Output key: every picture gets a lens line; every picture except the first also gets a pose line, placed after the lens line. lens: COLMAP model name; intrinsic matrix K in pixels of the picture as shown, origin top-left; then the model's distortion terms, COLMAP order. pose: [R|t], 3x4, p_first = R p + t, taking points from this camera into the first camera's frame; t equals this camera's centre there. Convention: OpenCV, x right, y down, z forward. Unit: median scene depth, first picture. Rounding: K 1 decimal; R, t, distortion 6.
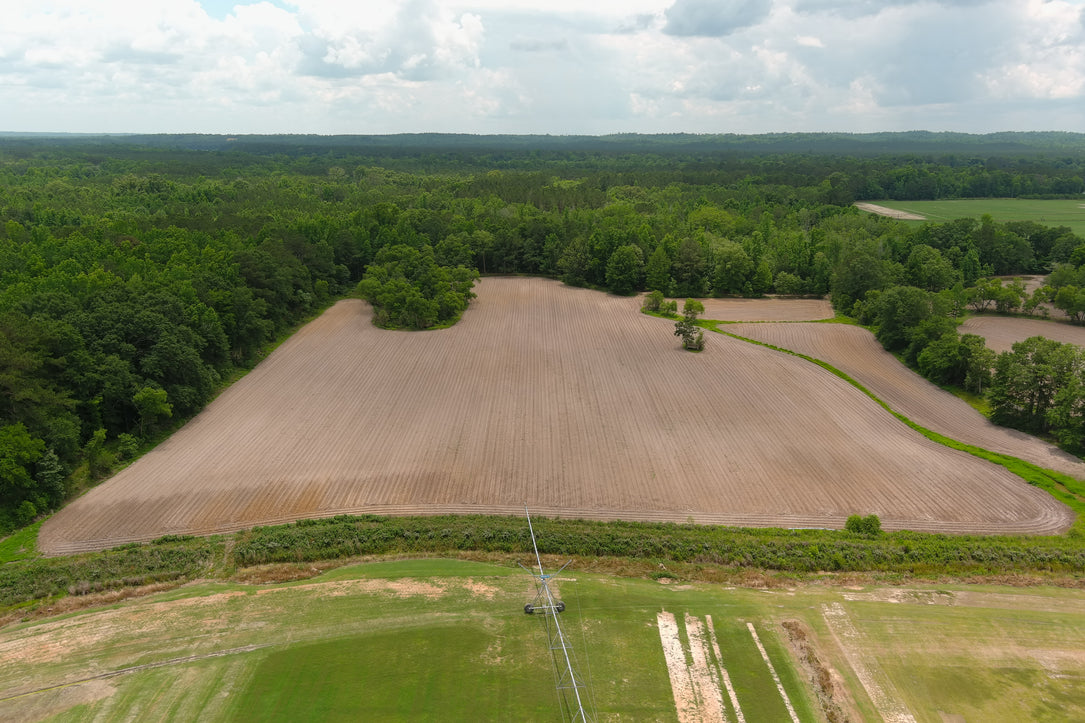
lens RADIAL K [[824.0, 0, 542.5], [0, 824.0, 361.5], [0, 0, 1]] dist [0.010788, 0.003345]
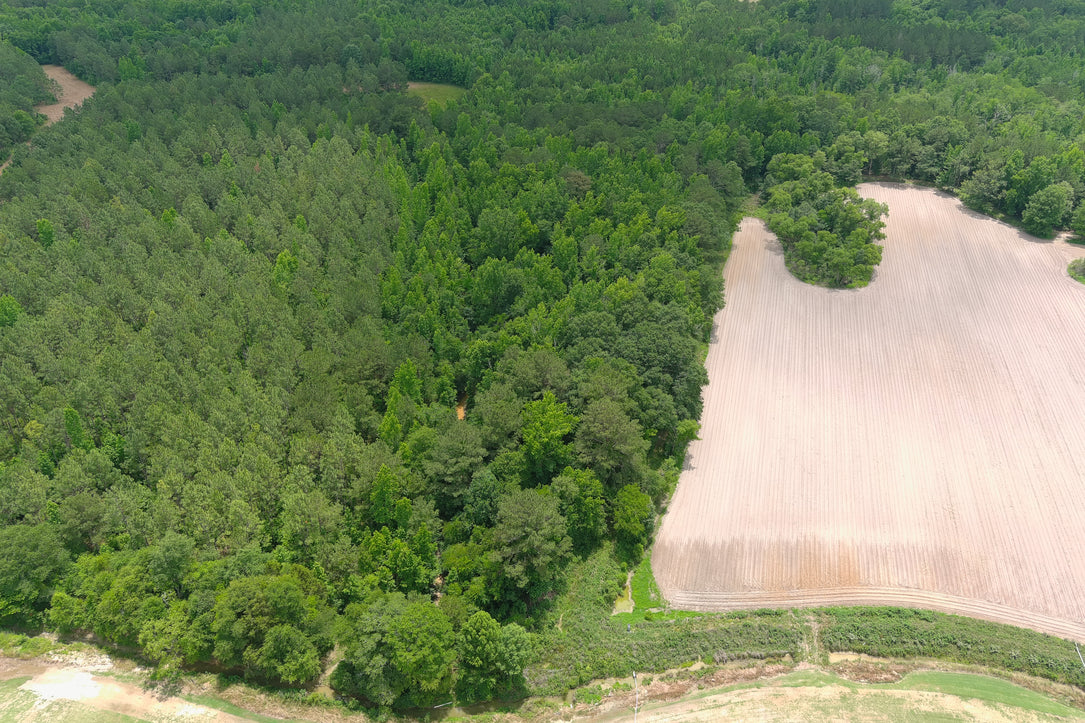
lens RADIAL K [[824.0, 0, 542.5], [0, 824.0, 361.5], [0, 0, 1]] dist [0.010788, 0.003345]
pose [[0.962427, 0.146935, -0.228352, -0.421870], [-0.069558, 0.946294, 0.315738, -0.410115], [0.262481, -0.287991, 0.920959, -0.123140]]
